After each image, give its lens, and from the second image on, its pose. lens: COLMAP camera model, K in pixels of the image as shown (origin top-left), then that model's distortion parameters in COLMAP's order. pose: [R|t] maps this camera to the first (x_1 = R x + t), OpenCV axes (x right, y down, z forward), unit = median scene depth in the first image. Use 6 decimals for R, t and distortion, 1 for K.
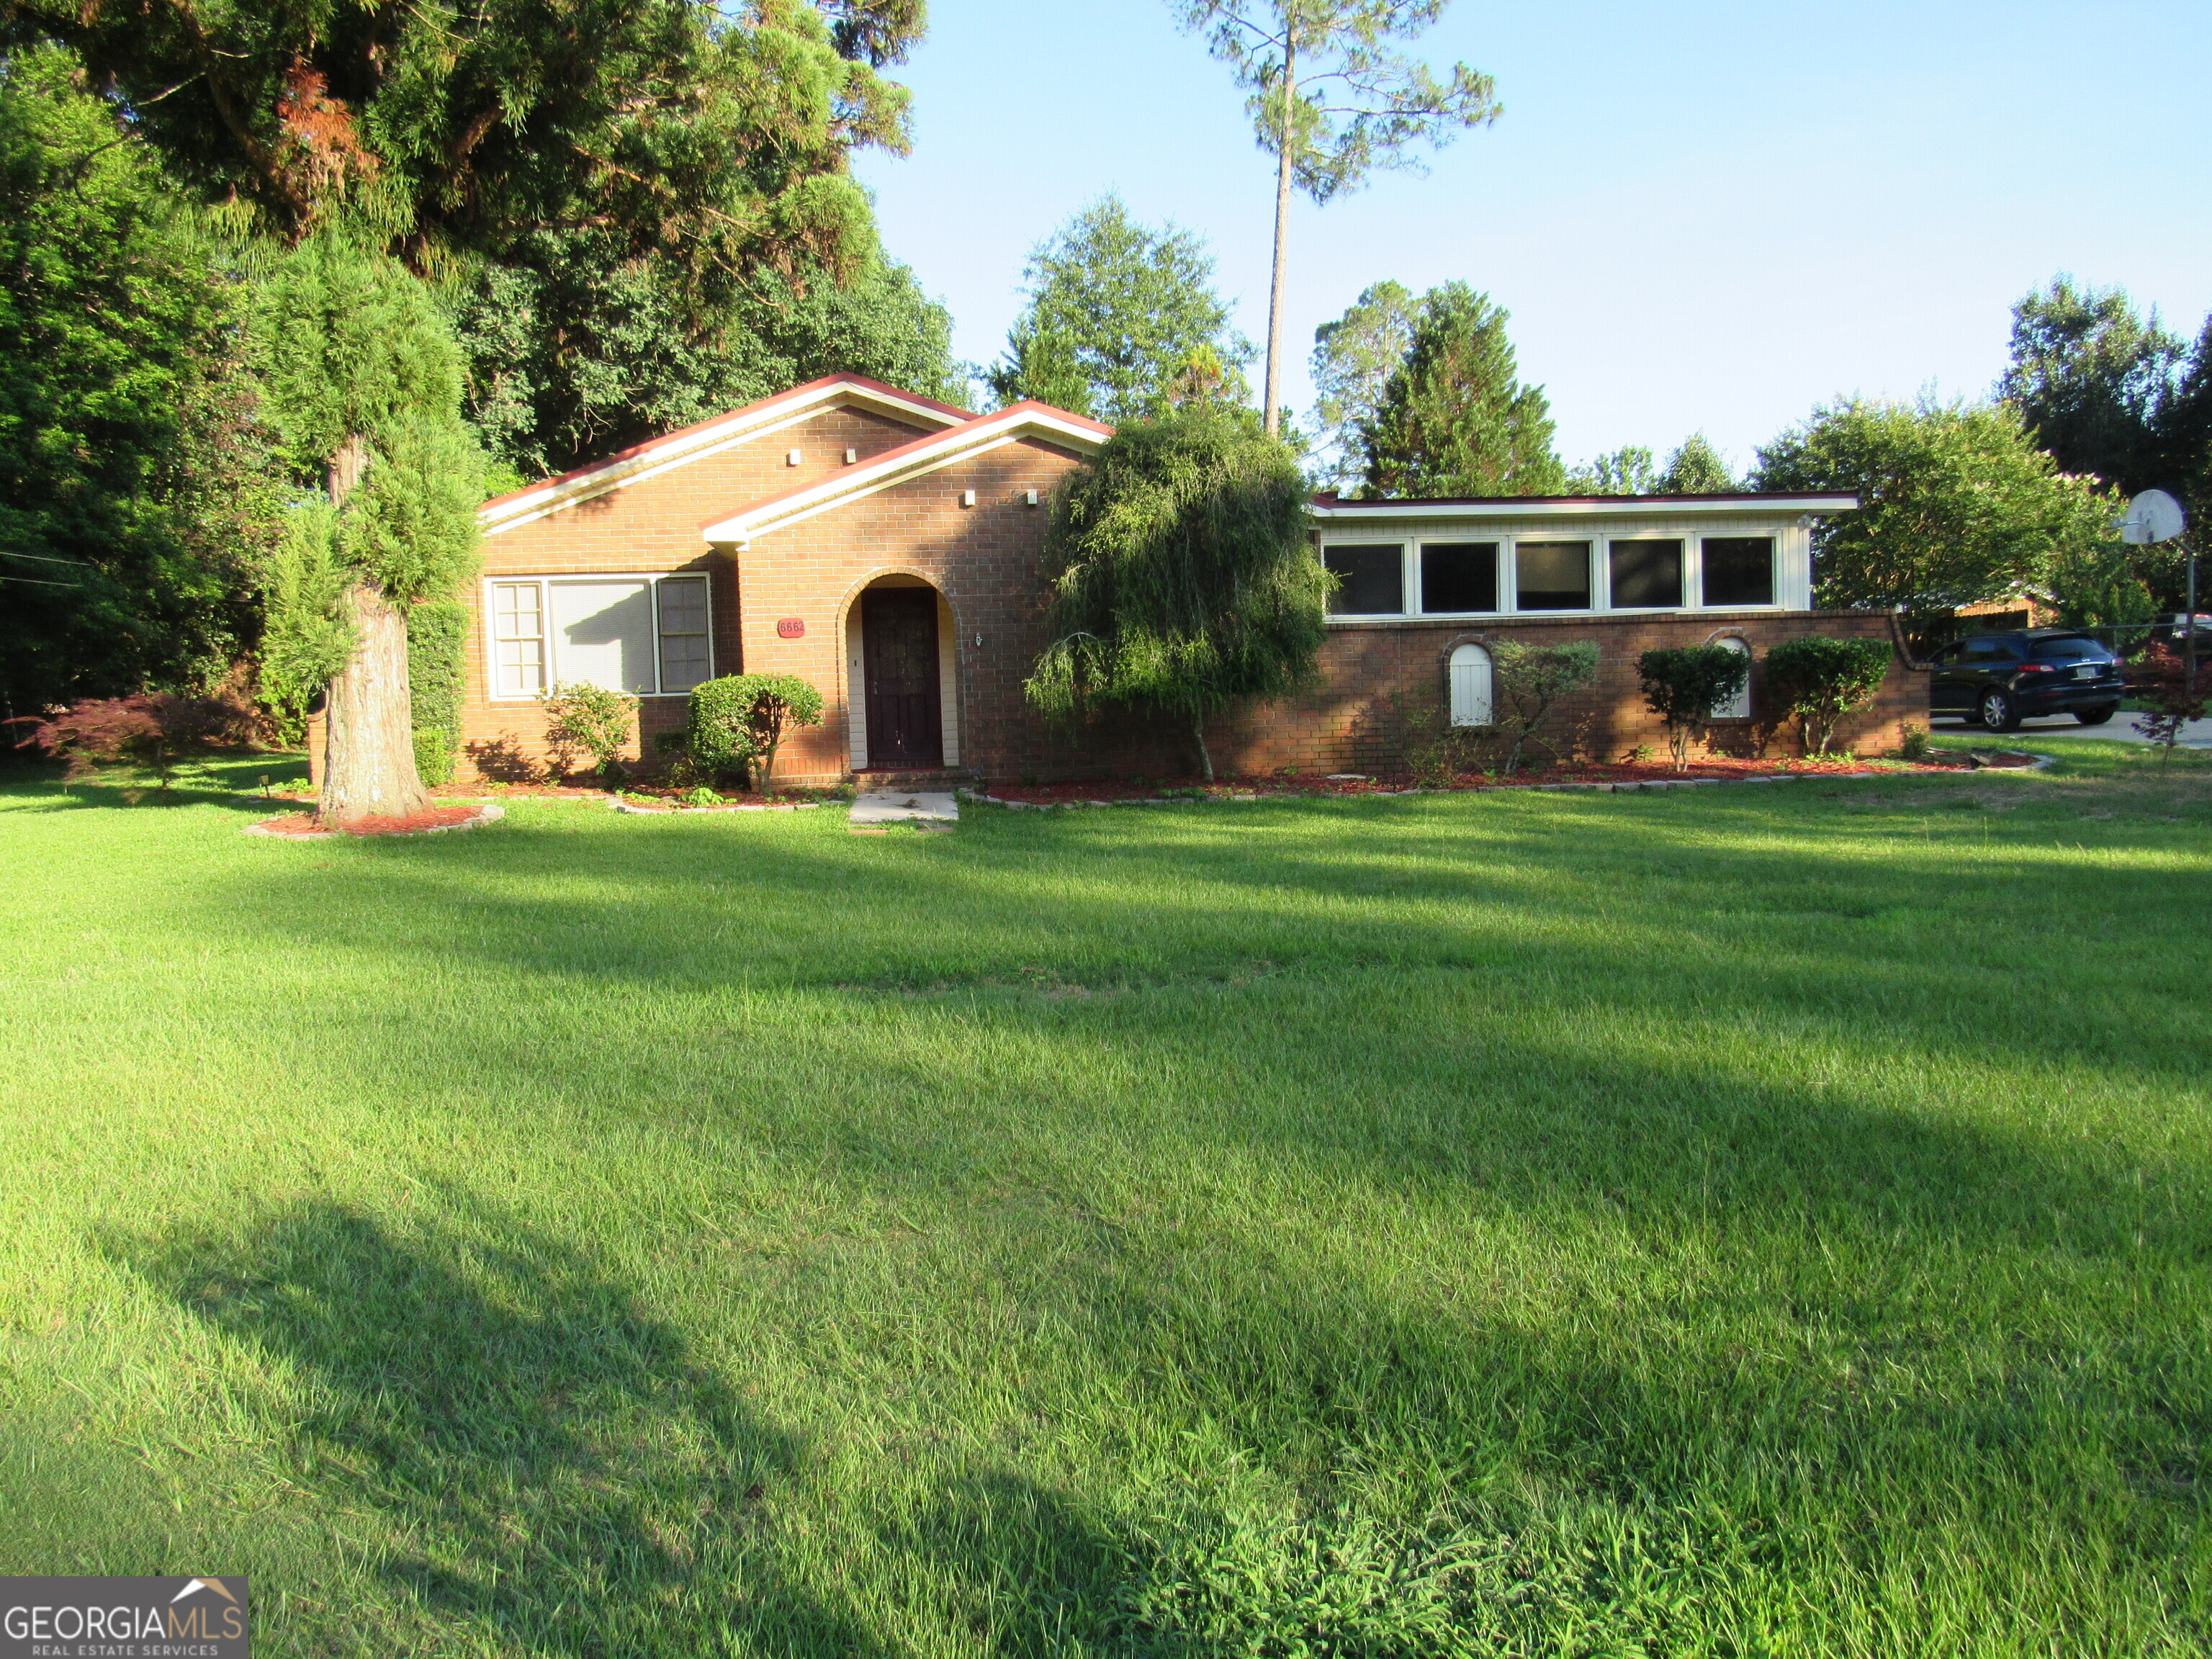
lens RADIAL K [[1583.8, 0, 1085.9], [0, 1583.8, 819.3], [0, 0, 1]] dist [-0.030720, 0.014575]
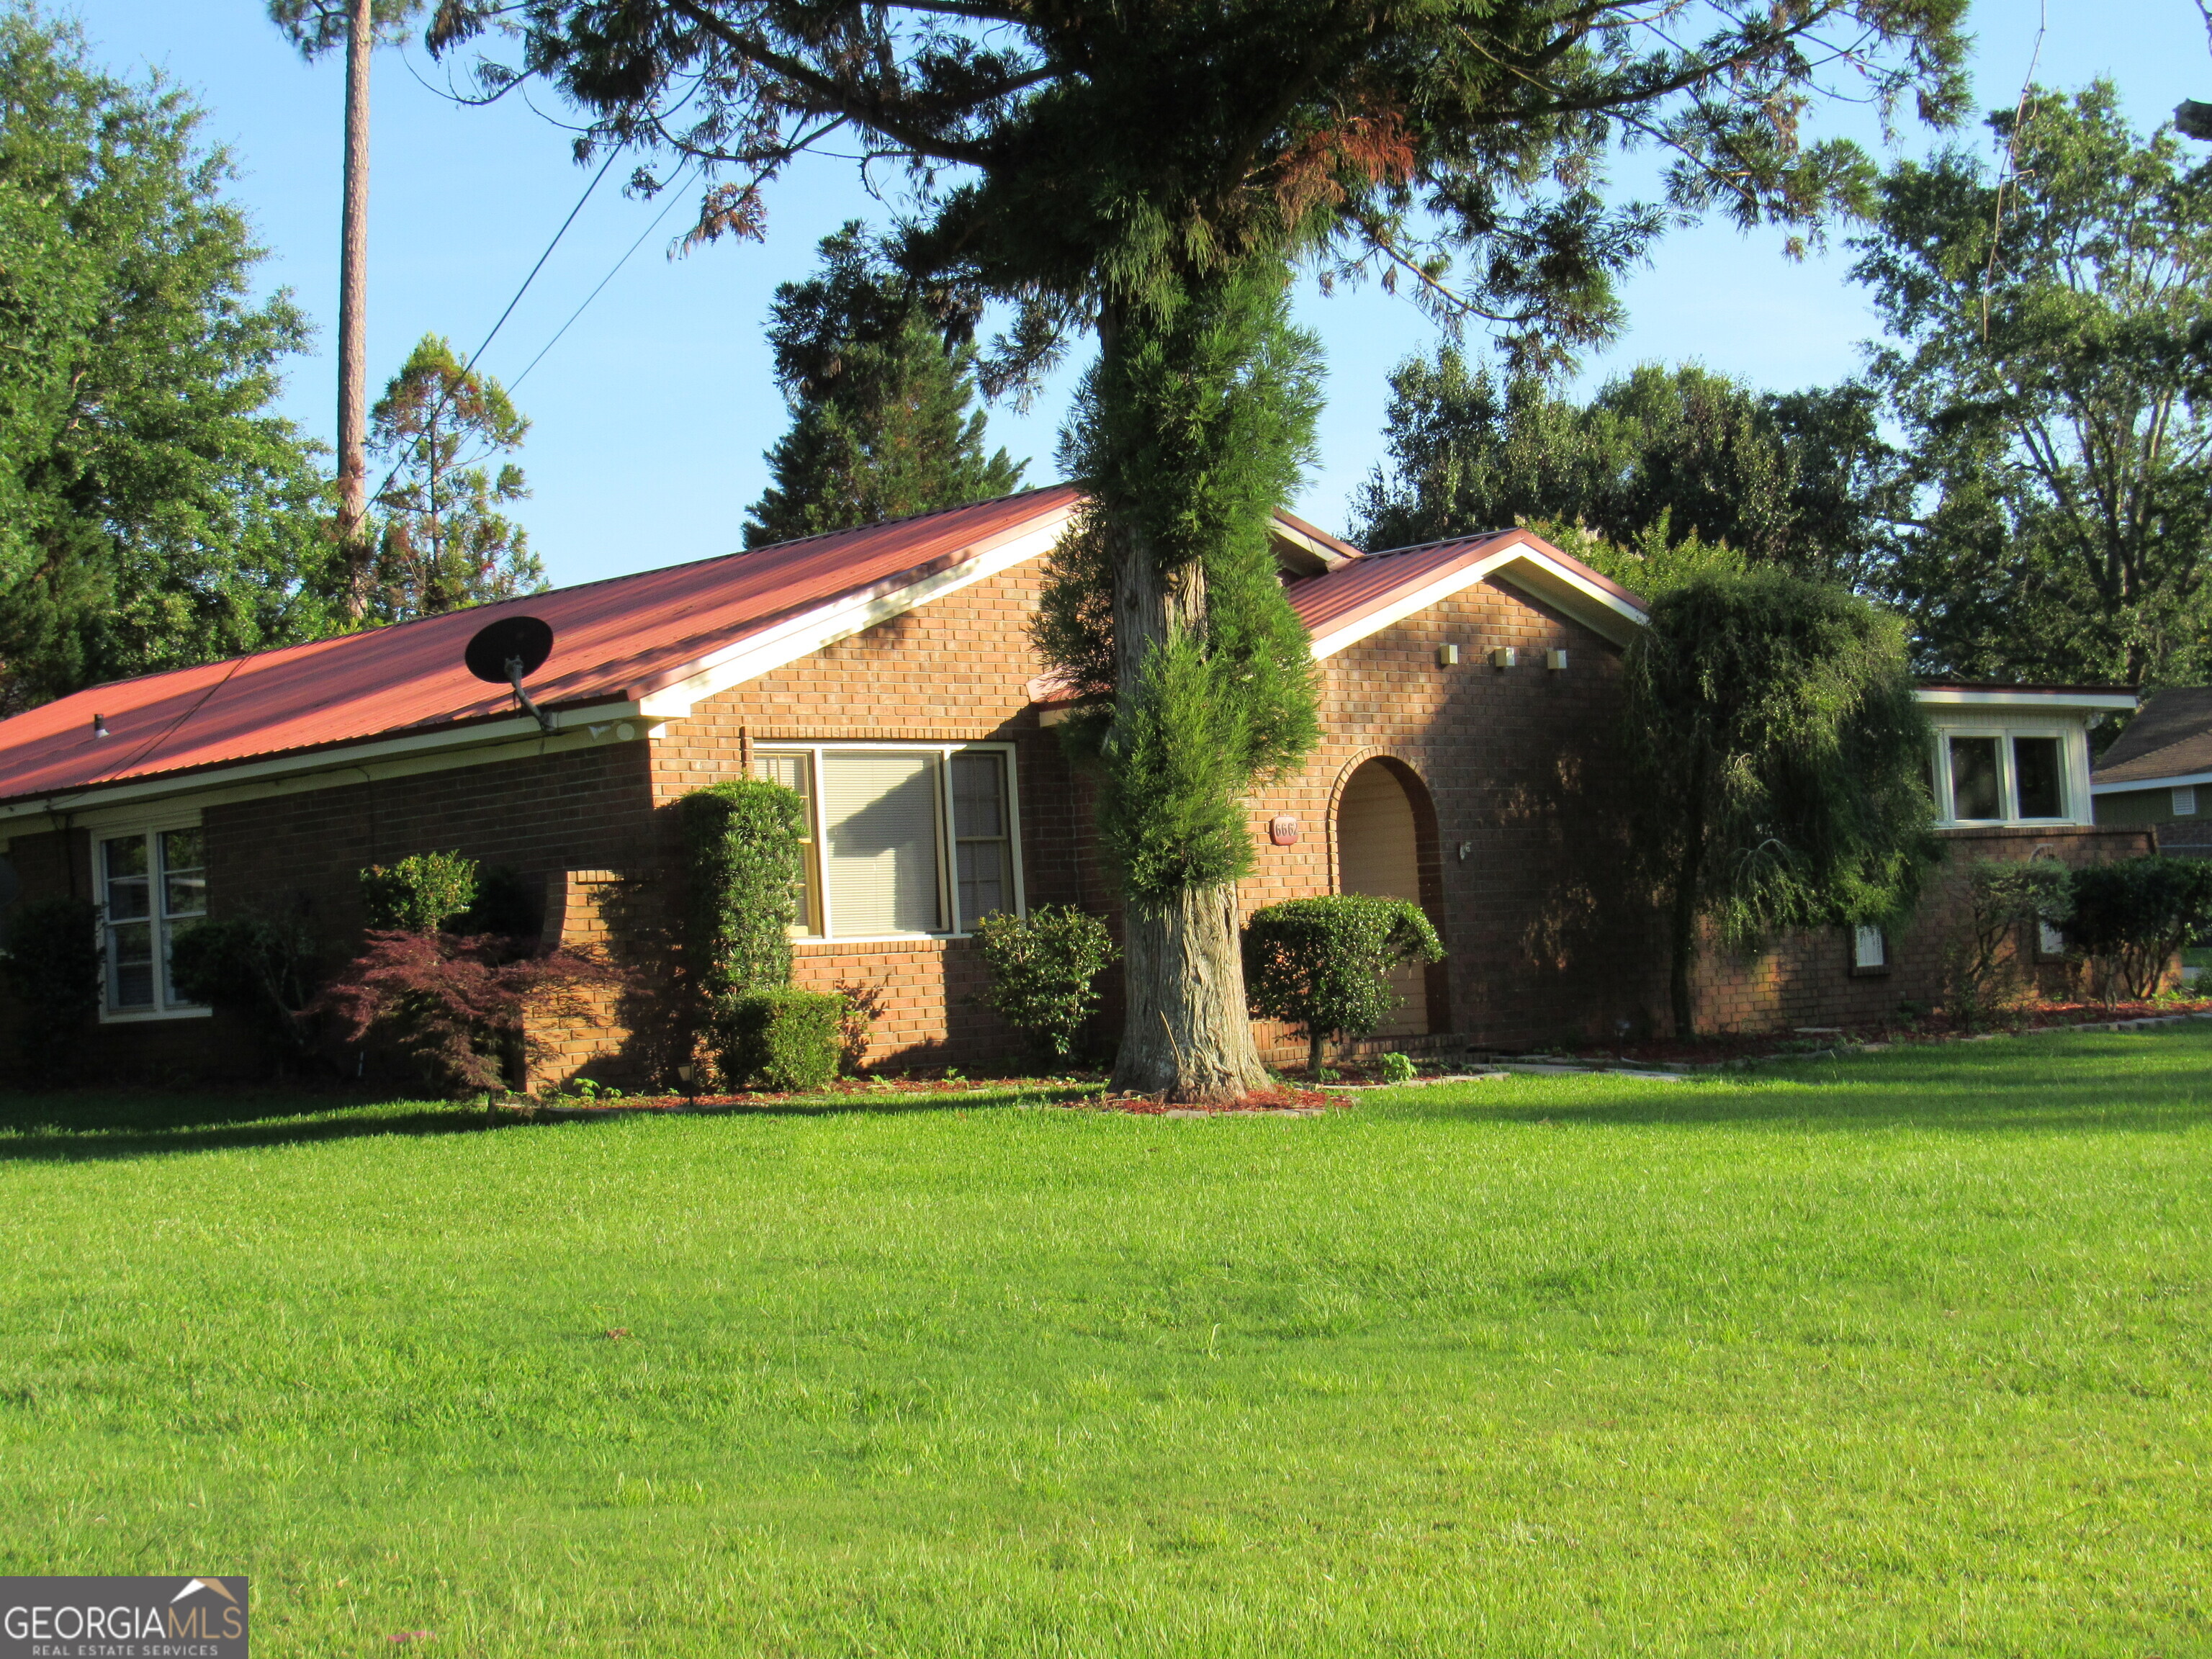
lens RADIAL K [[3634.6, 0, 1118.6], [0, 3634.6, 837.2], [0, 0, 1]] dist [-0.098580, 0.000000]
pose [[0.772890, 0.010969, 0.634446, -1.164133], [0.074187, 0.991432, -0.107515, 0.042131], [-0.630189, 0.130165, 0.765454, -0.144967]]
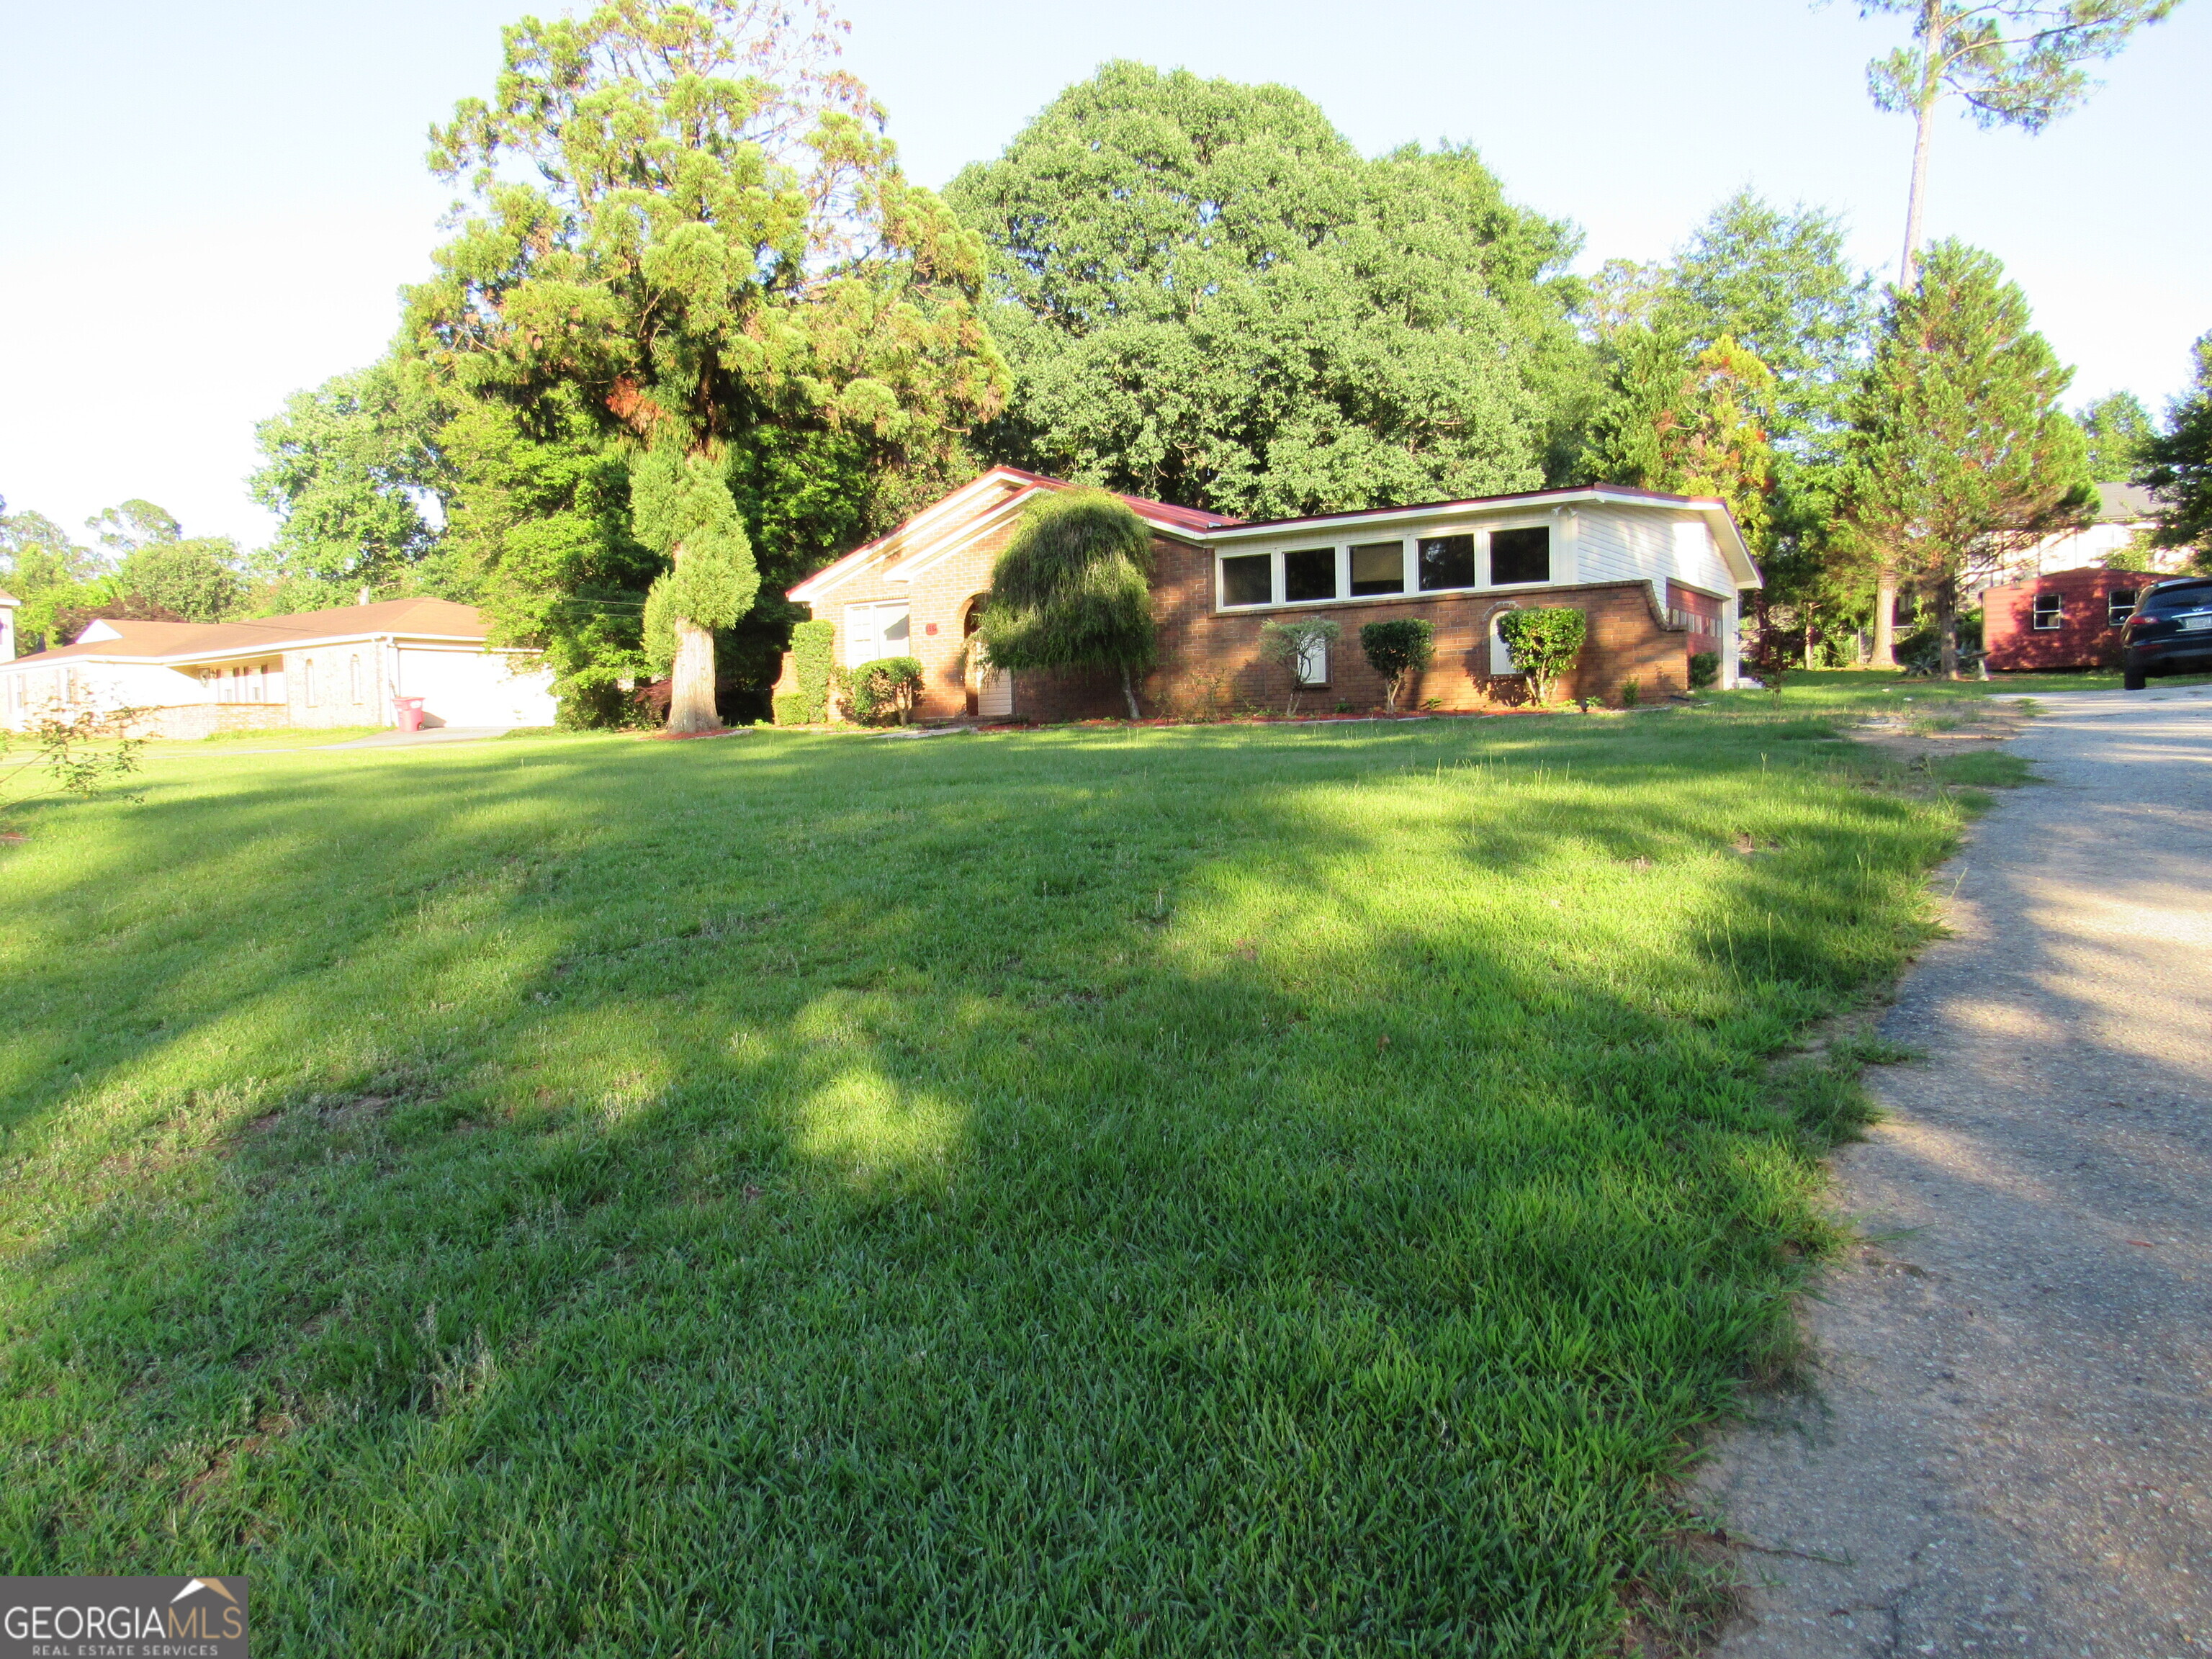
lens RADIAL K [[1583.8, 0, 1109.6], [0, 1583.8, 829.8], [0, 0, 1]] dist [-0.030720, 0.014575]
pose [[0.777029, 0.045850, -0.627793, 0.961217], [-0.025323, 0.998813, 0.041605, 0.015997], [0.628955, -0.016430, 0.777268, -0.181344]]
